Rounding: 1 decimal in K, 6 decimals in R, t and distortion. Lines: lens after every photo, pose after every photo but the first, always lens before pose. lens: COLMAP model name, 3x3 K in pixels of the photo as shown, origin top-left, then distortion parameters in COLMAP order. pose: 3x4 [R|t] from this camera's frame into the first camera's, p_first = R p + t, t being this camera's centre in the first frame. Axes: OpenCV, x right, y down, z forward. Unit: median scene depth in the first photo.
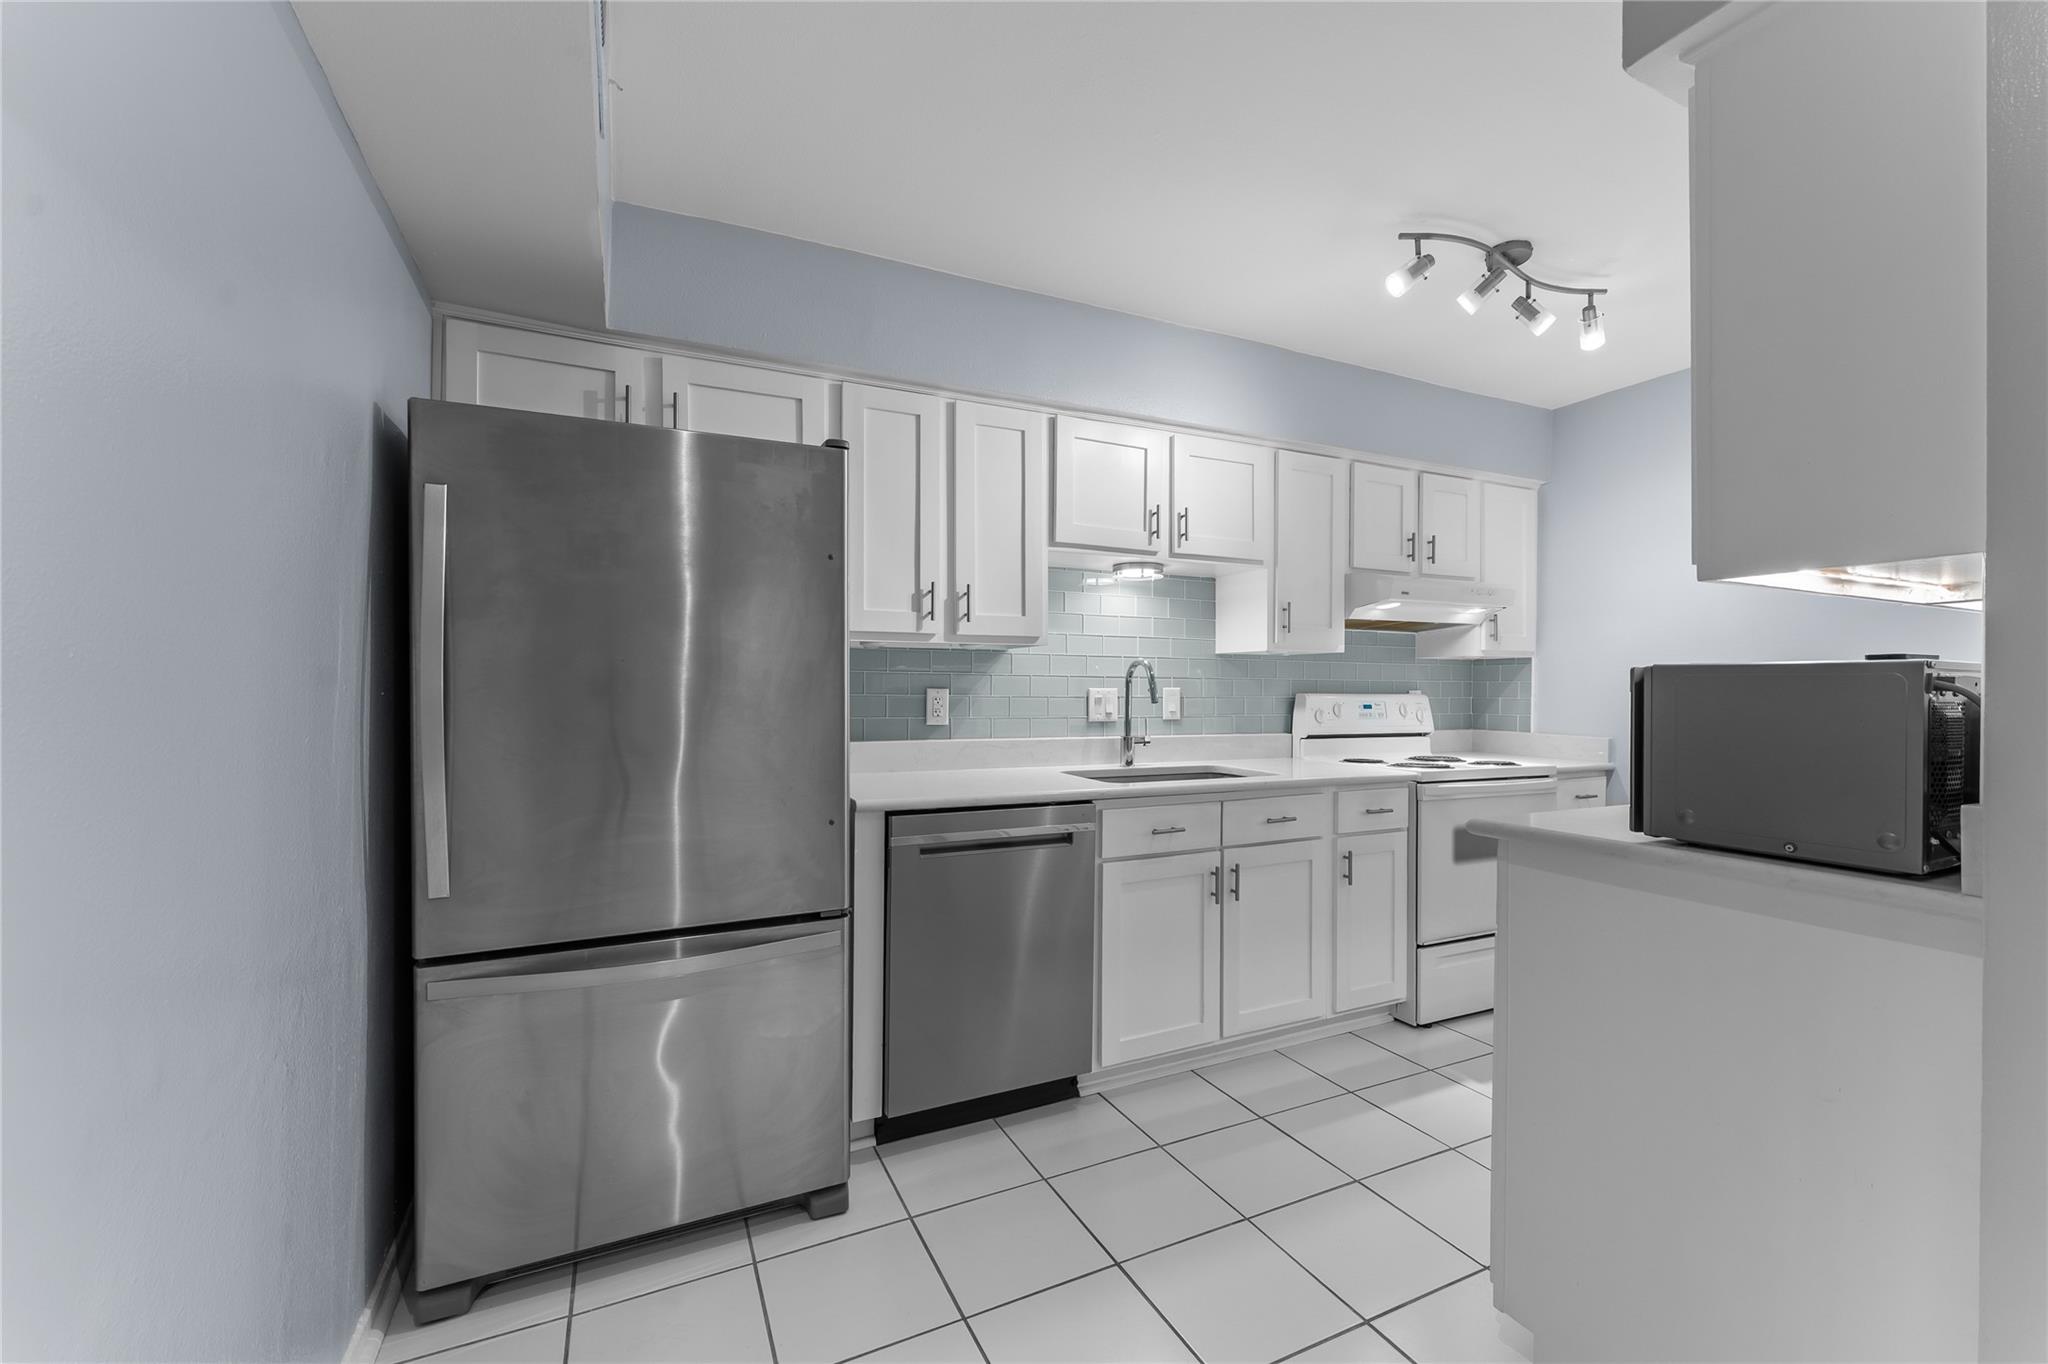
lens RADIAL K [[817.6, 0, 1024.0], [0, 817.6, 682.0], [0, 0, 1]] dist [-0.000901, -0.000370]
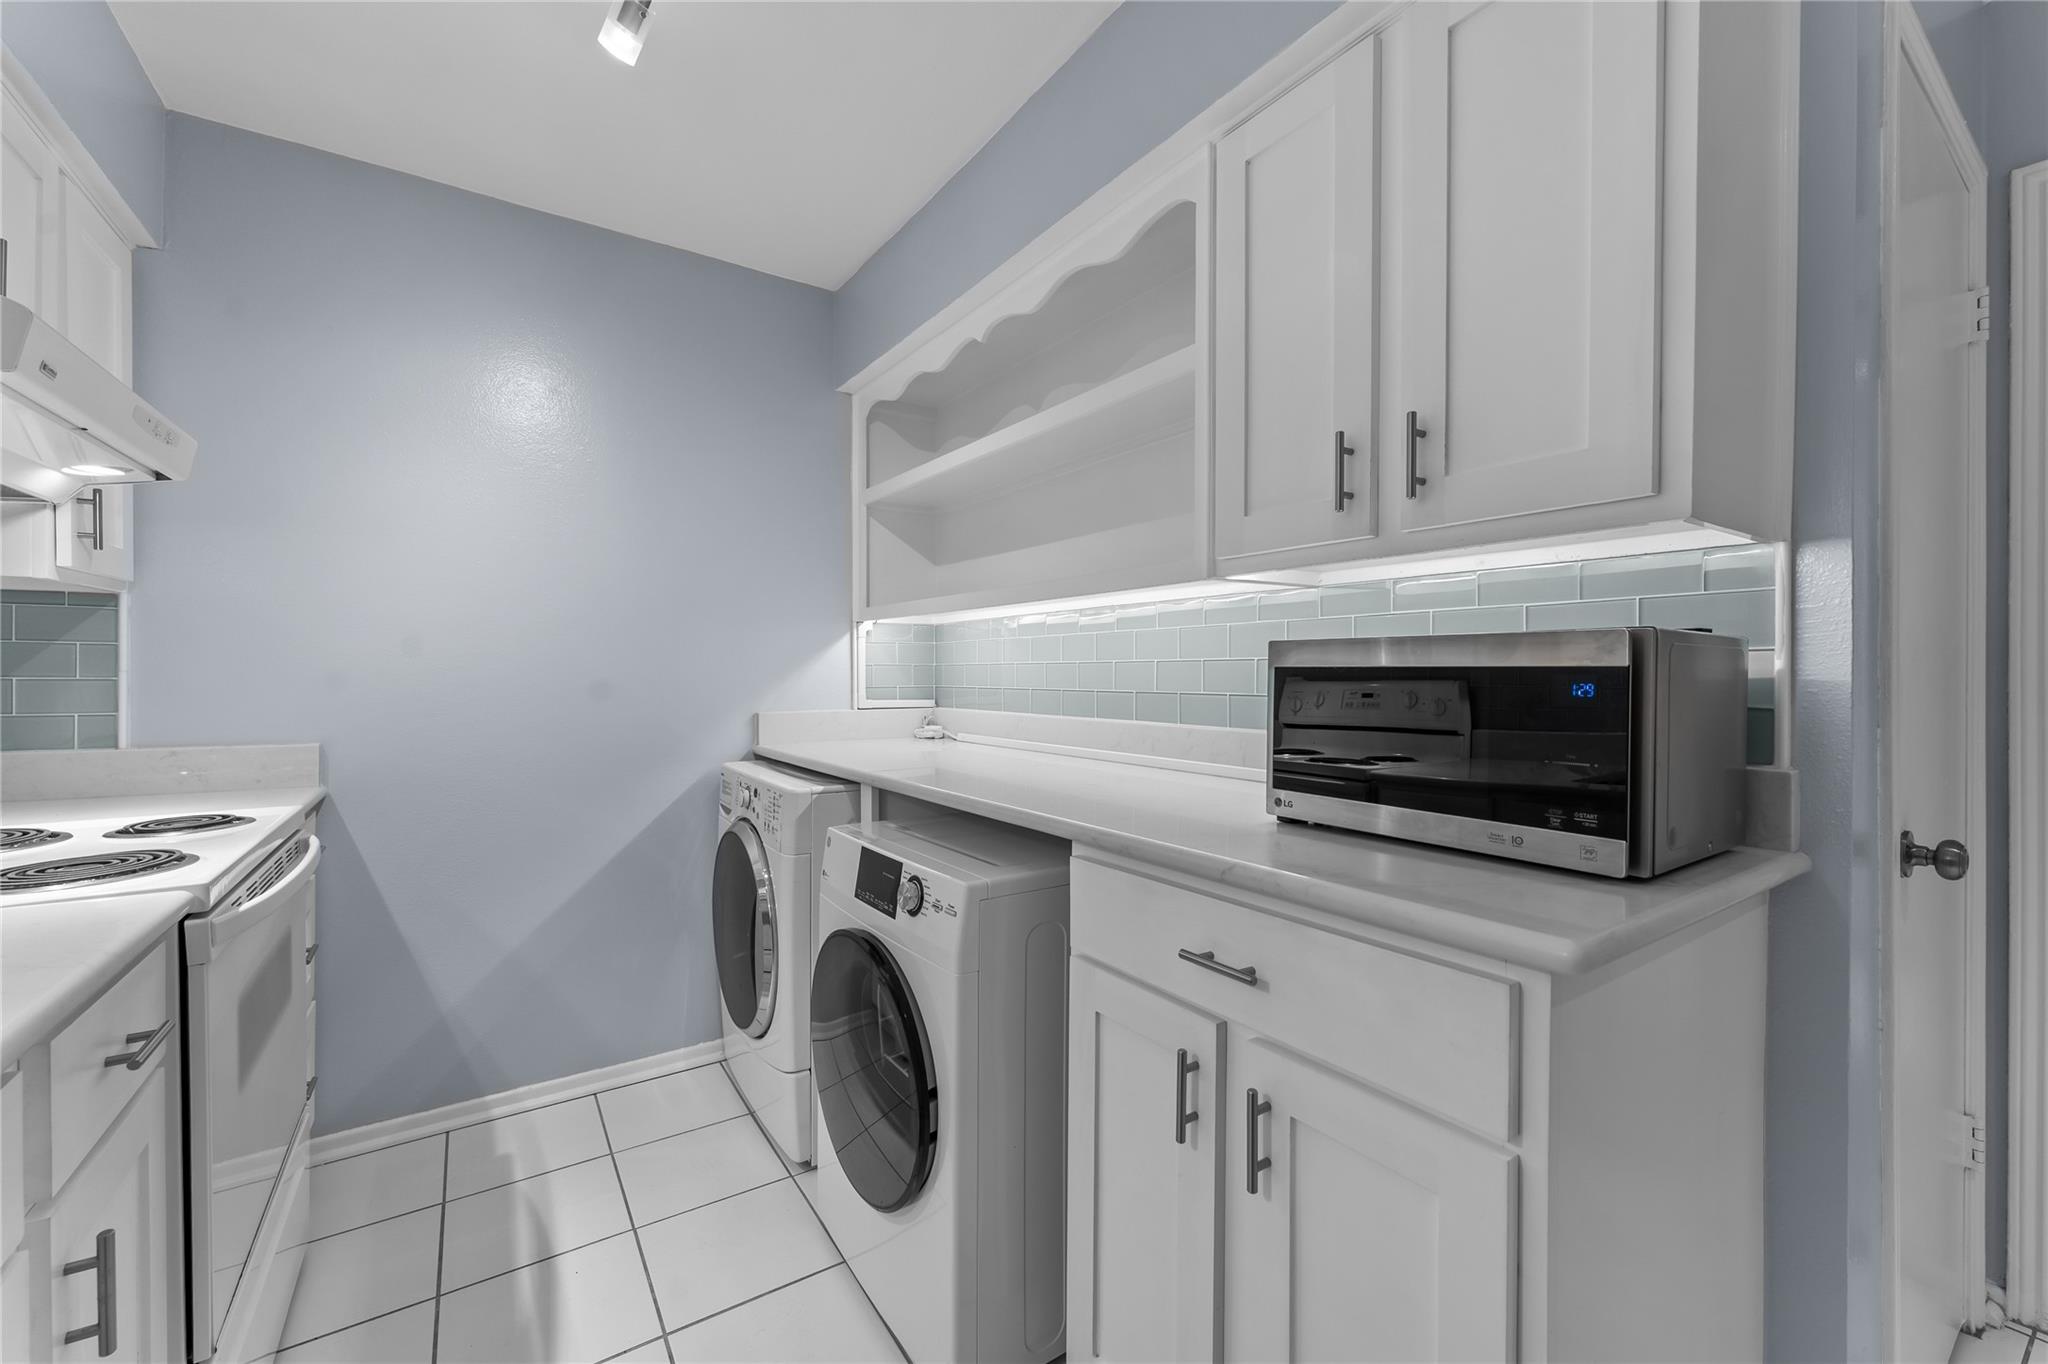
lens RADIAL K [[817.6, 0, 1024.0], [0, 817.6, 682.0], [0, 0, 1]] dist [-0.000901, -0.000370]
pose [[-0.151388, -0.016070, 0.988344, 0.074967], [-0.014056, 0.999802, 0.014103, 0.009986], [-0.988374, -0.011757, -0.151584, 0.679980]]
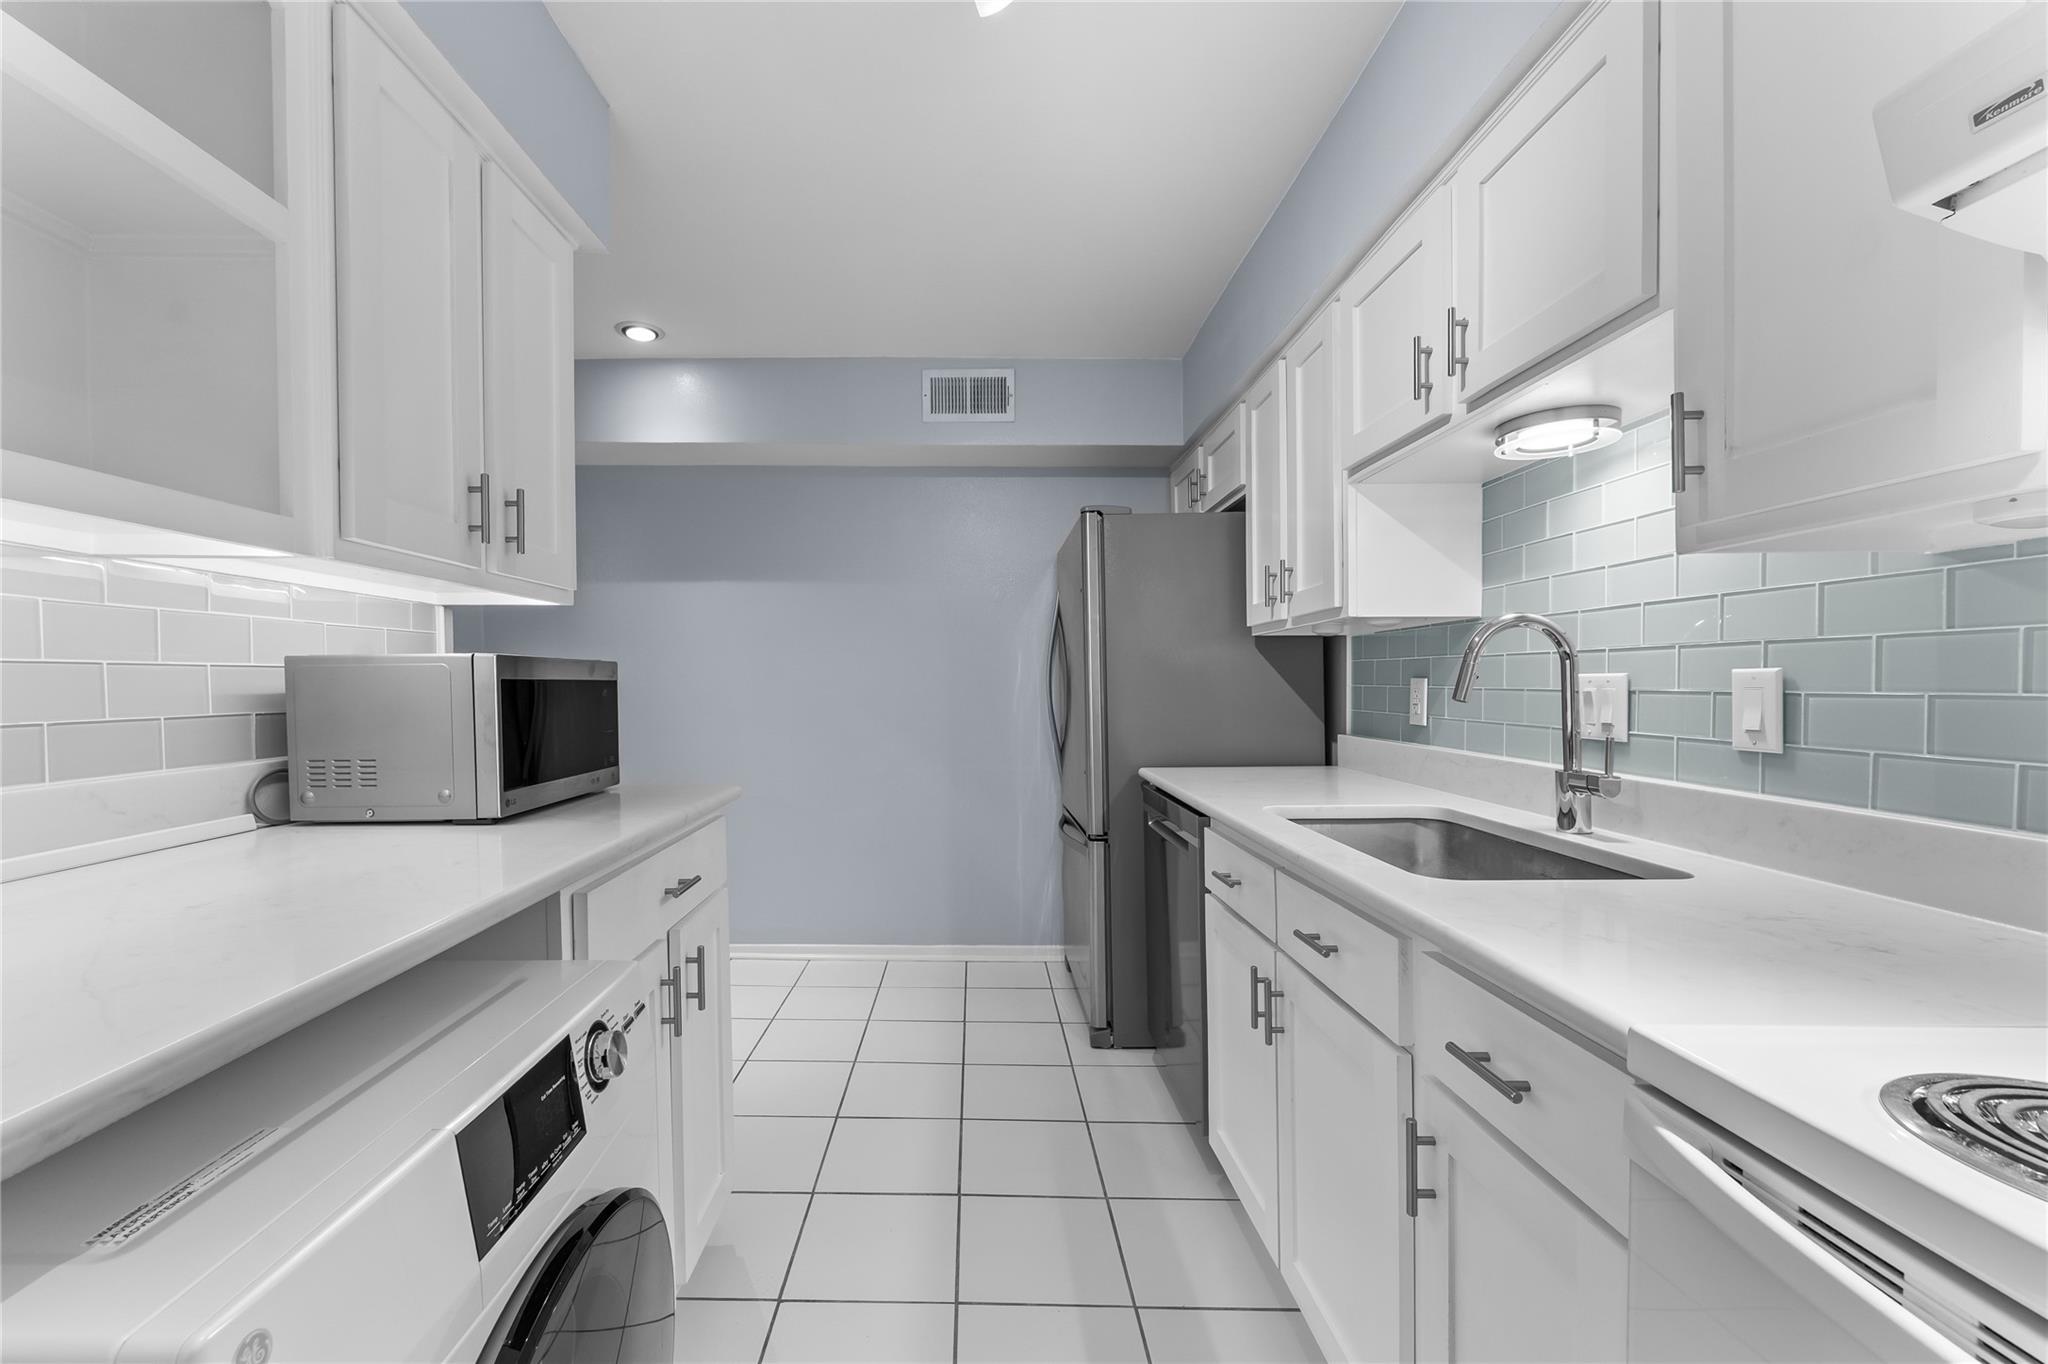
lens RADIAL K [[817.6, 0, 1024.0], [0, 817.6, 682.0], [0, 0, 1]] dist [-0.000901, -0.000370]
pose [[-0.375235, 0.000033, -0.926930, 0.715868], [0.020871, 0.999747, -0.008413, 0.009964], [0.926695, -0.022503, -0.375141, 0.893330]]
